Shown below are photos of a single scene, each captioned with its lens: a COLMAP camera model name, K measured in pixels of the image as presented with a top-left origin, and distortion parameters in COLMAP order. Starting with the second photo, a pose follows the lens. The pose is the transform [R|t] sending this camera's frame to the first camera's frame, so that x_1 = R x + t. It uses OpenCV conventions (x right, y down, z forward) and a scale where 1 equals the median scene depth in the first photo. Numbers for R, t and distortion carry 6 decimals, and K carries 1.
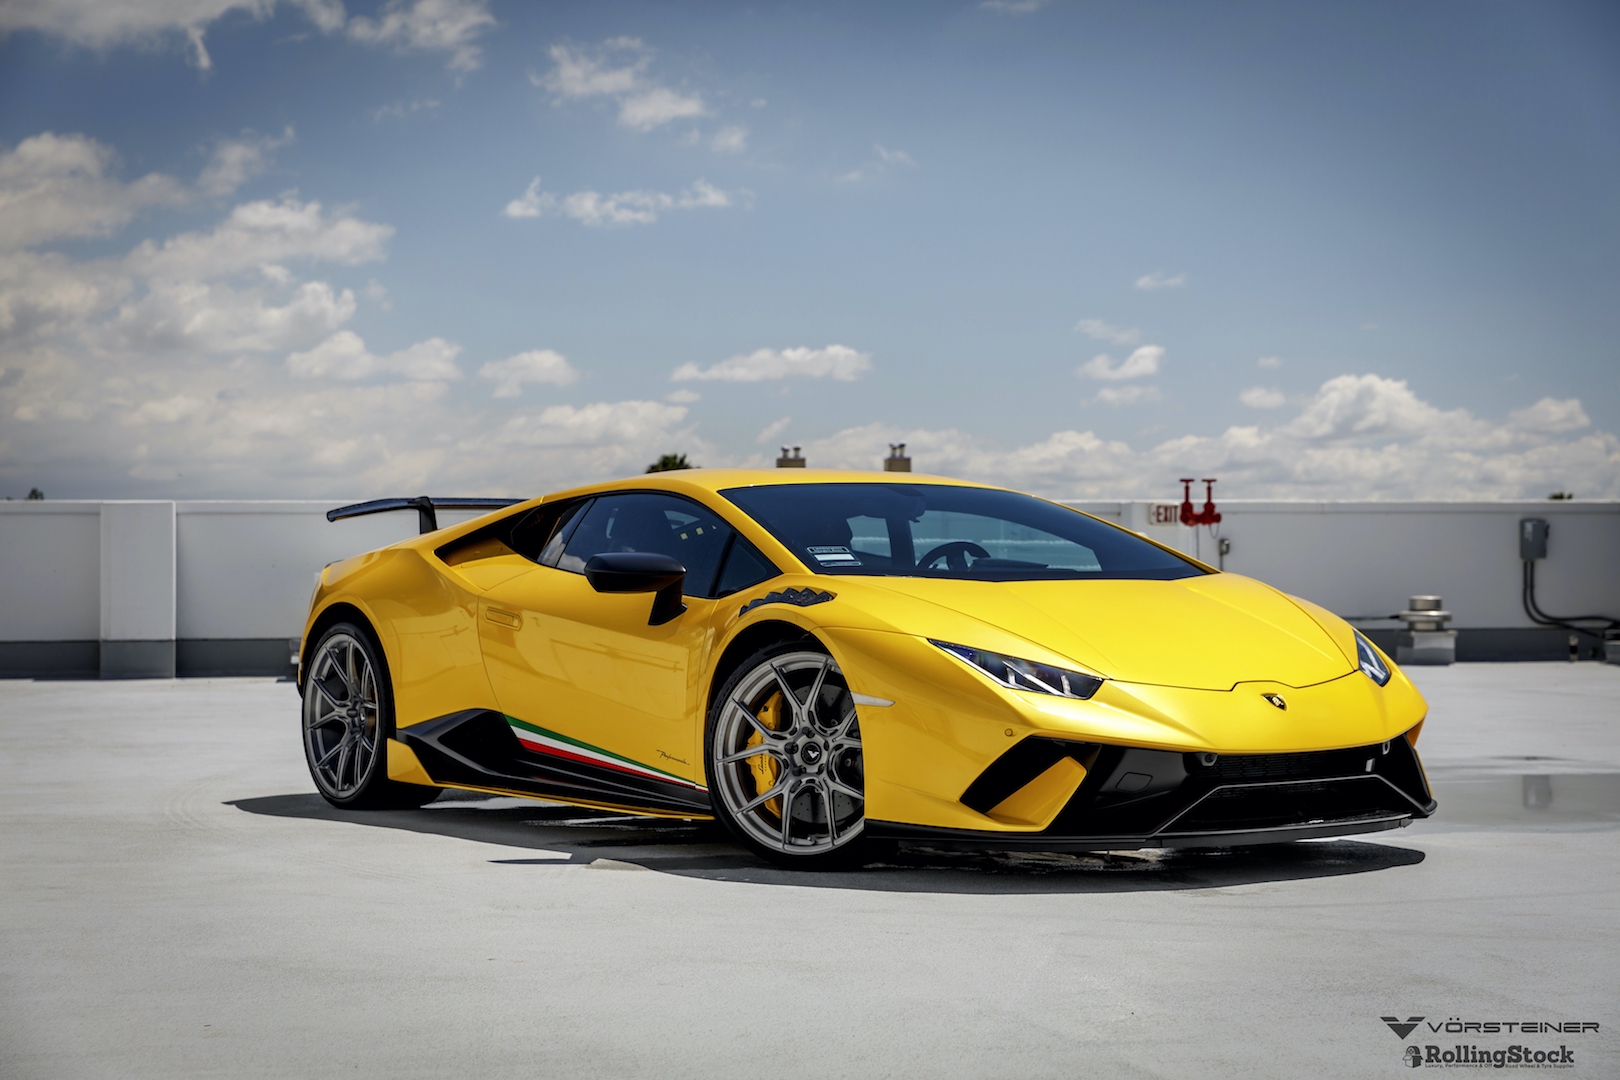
lens RADIAL K [[2829.9, 0, 810.0], [0, 2829.9, 540.0], [0, 0, 1]] dist [0.019317, -0.040695]
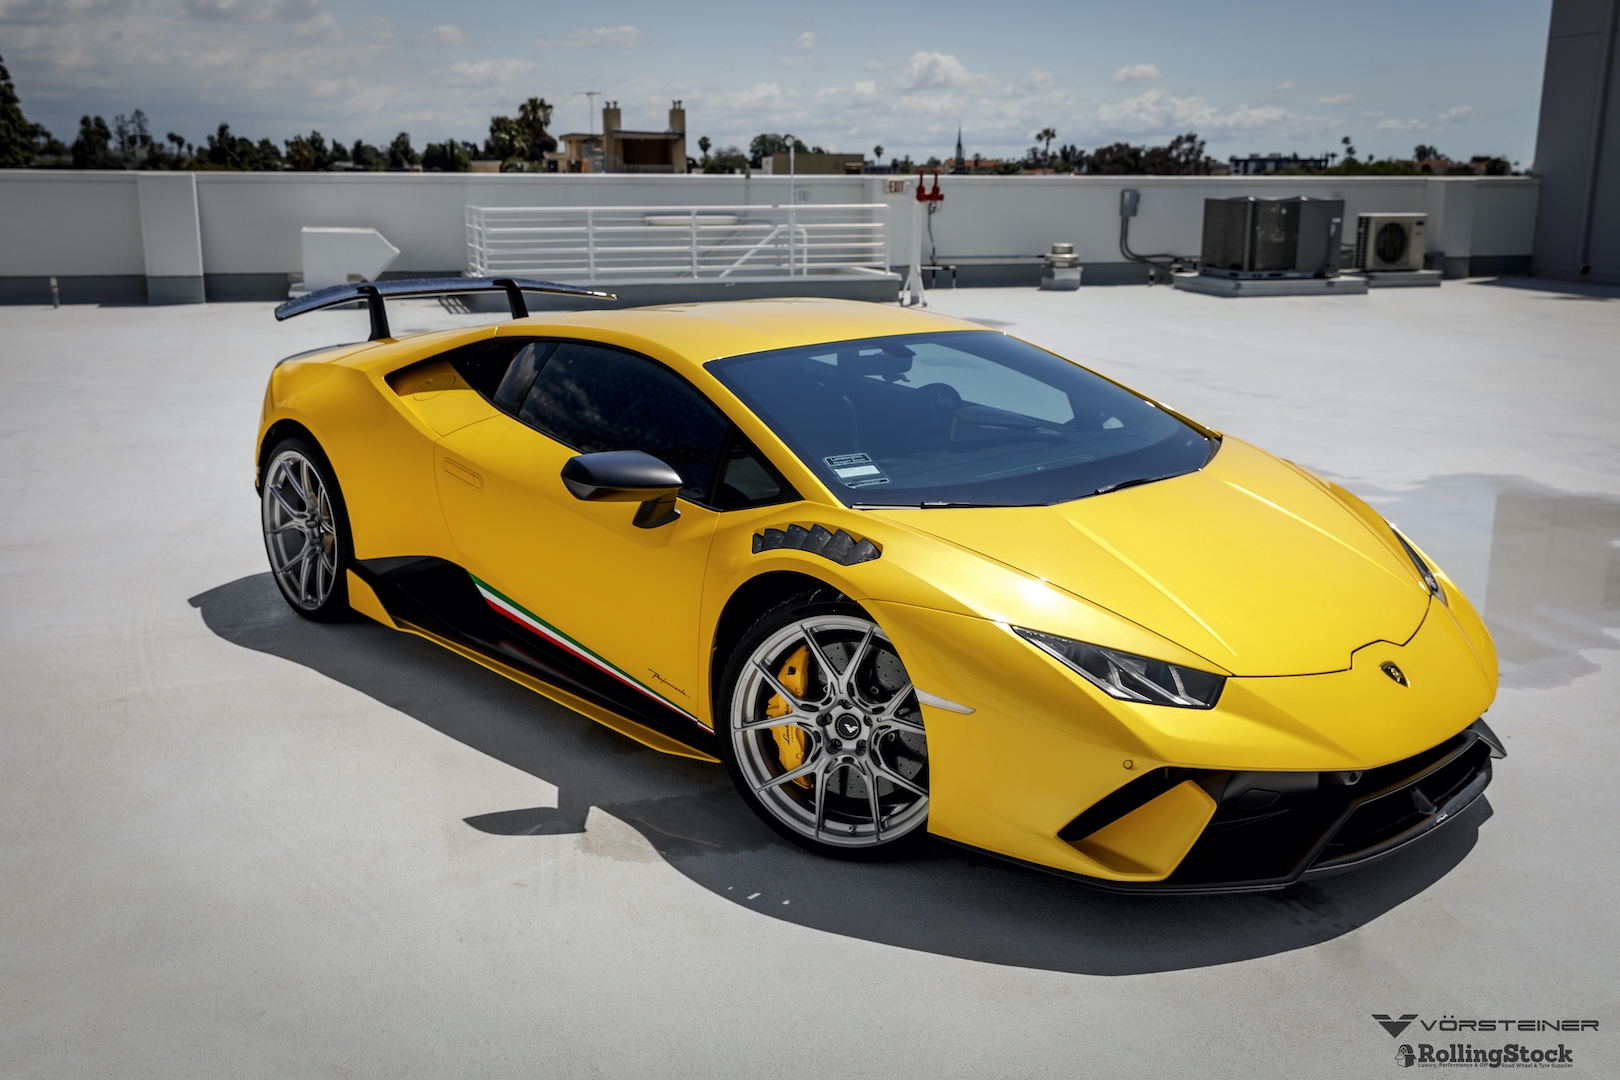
lens RADIAL K [[1511.8, 0, 810.0], [0, 1511.8, 540.0], [0, 0, 1]] dist [0.010344, 0.008873]
pose [[0.991561, -0.021394, 0.127865, -0.064745], [-0.012325, 0.966266, 0.257251, -0.091618], [-0.129056, -0.256656, 0.957848, 0.549422]]
